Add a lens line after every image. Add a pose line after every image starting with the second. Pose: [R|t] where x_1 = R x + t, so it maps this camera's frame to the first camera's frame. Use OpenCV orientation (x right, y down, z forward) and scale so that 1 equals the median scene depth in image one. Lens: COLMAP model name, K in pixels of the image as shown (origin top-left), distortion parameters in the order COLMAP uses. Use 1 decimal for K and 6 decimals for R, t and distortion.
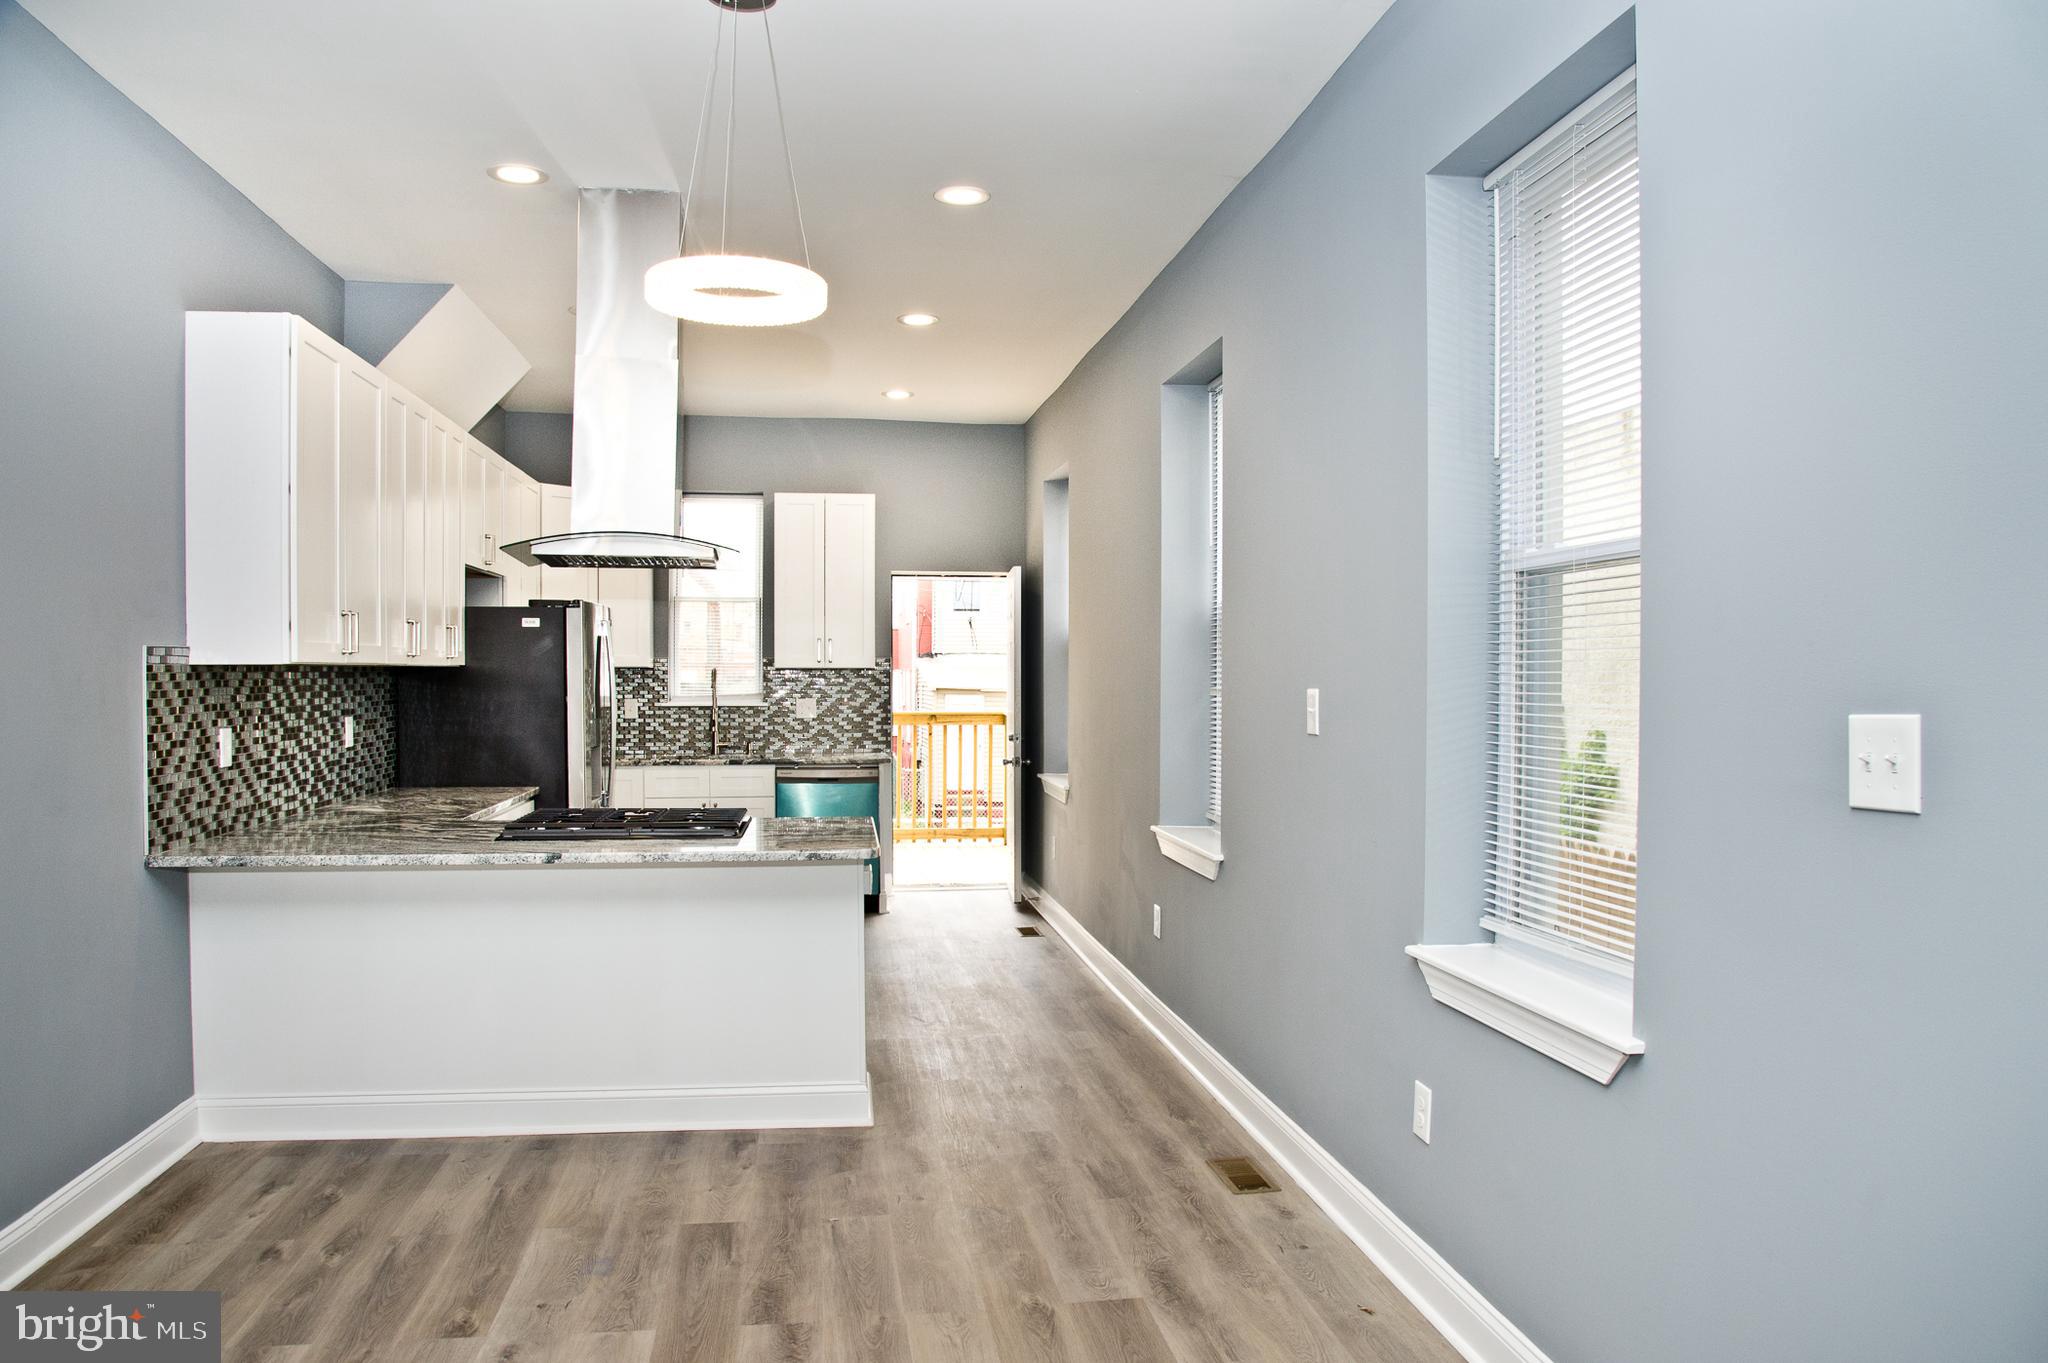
lens RADIAL K [[1372.3, 0, 1021.1], [0, 1372.3, 706.2], [0, 0, 1]] dist [-0.101630, 0.040085]
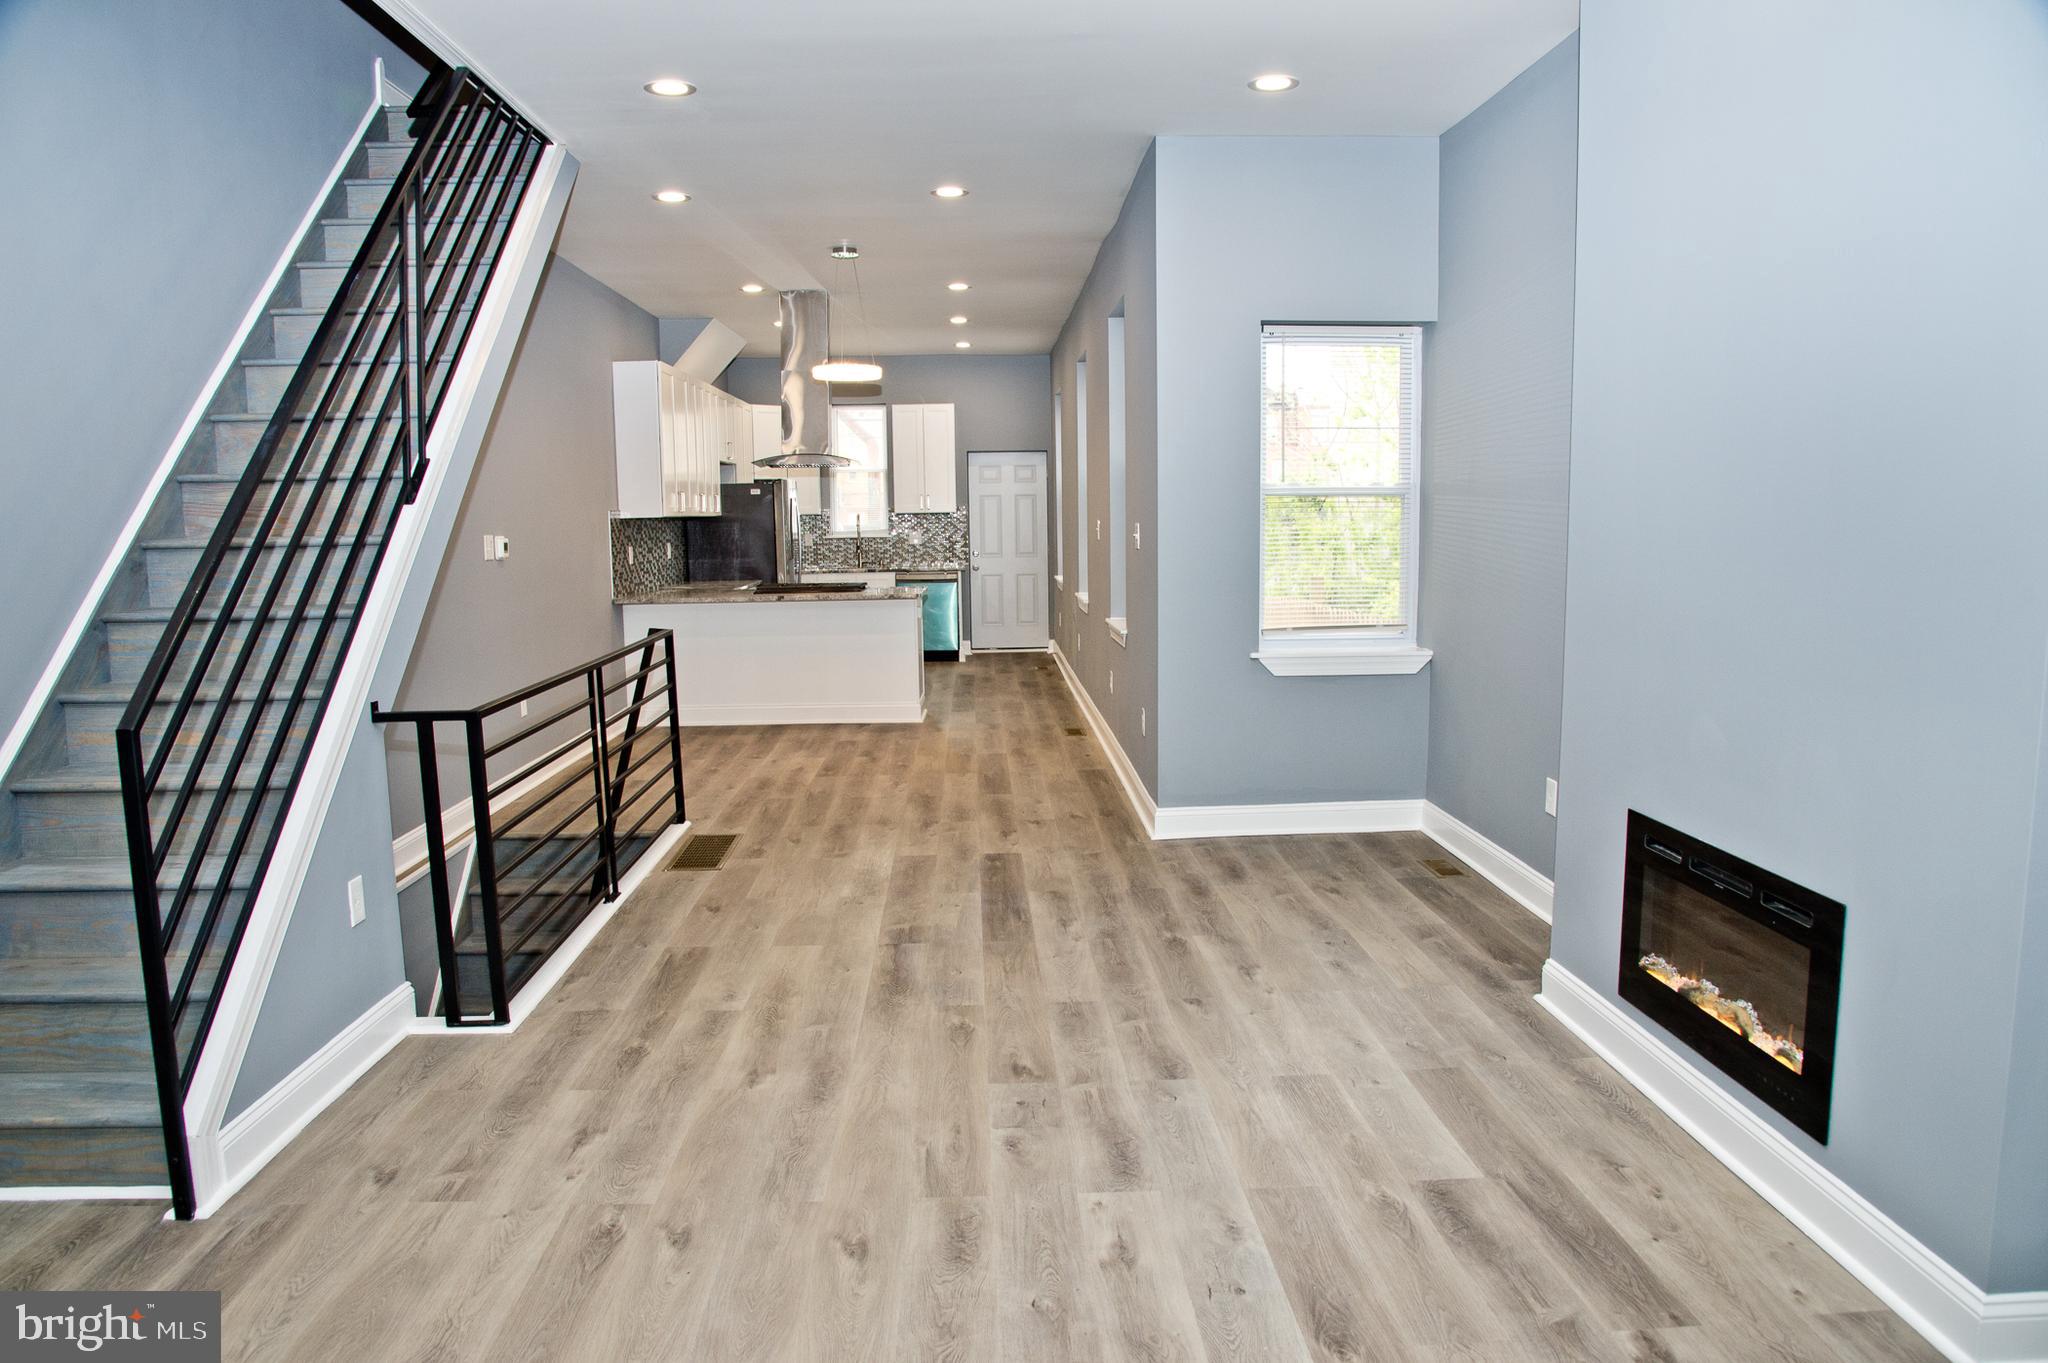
lens RADIAL K [[1372.3, 0, 1021.1], [0, 1372.3, 706.2], [0, 0, 1]] dist [-0.101630, 0.040085]
pose [[0.992612, 0.001642, -0.121322, 0.298119], [0.012499, 0.993205, 0.115708, 0.024289], [0.120687, -0.116369, 0.985846, -1.094176]]
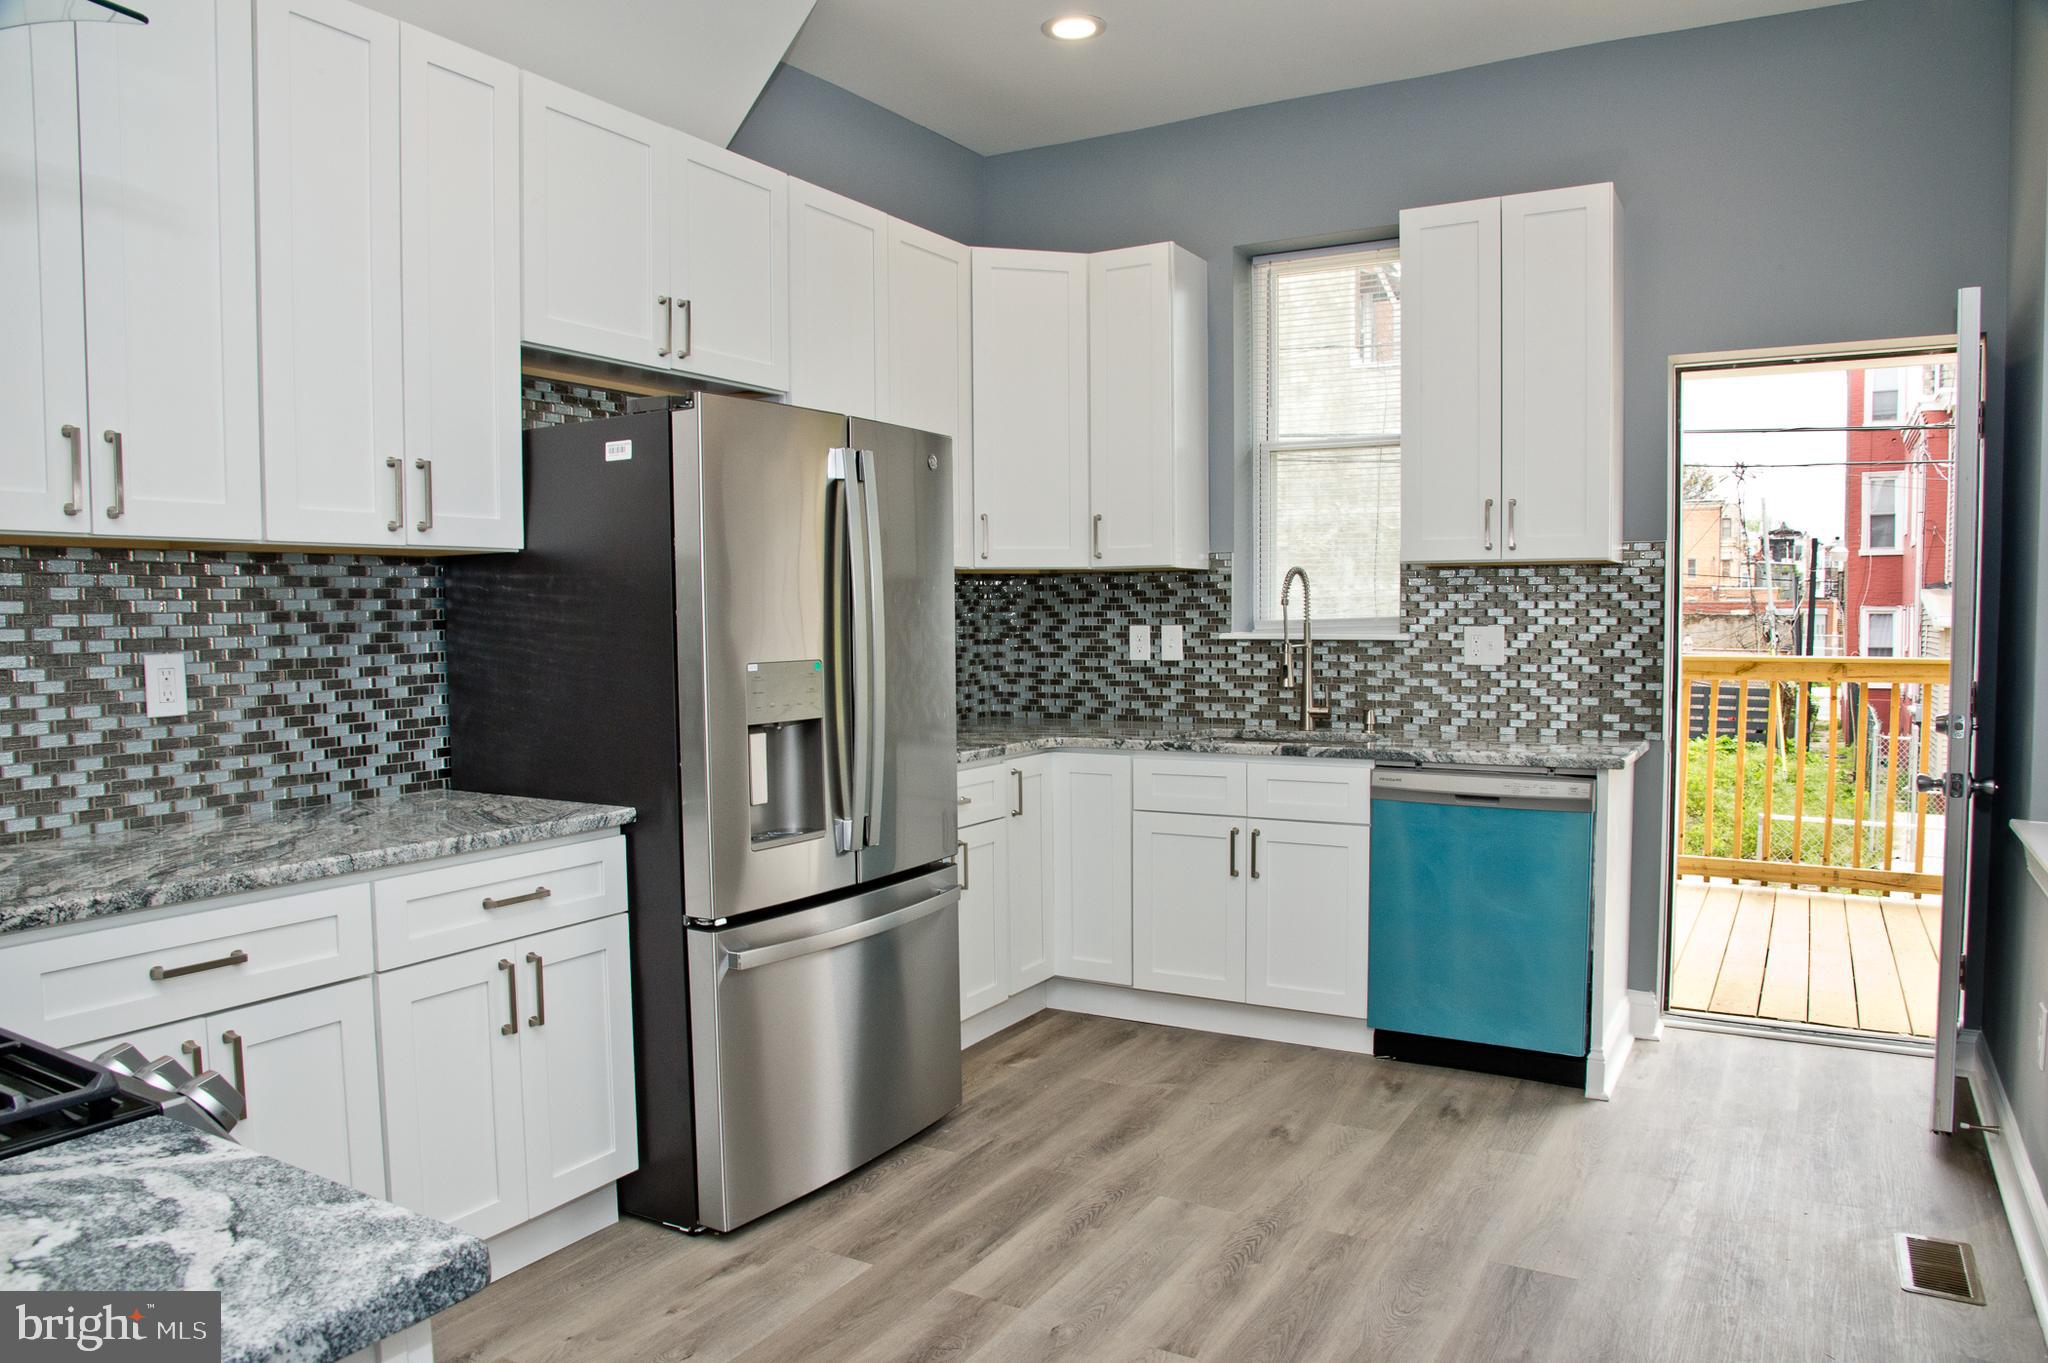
lens RADIAL K [[1372.3, 0, 1021.1], [0, 1372.3, 706.2], [0, 0, 1]] dist [-0.101630, 0.040085]
pose [[0.773222, 0.034605, -0.633191, 0.049299], [-0.006889, 0.998909, 0.046180, 0.003983], [0.634099, -0.031345, 0.772617, 0.958037]]
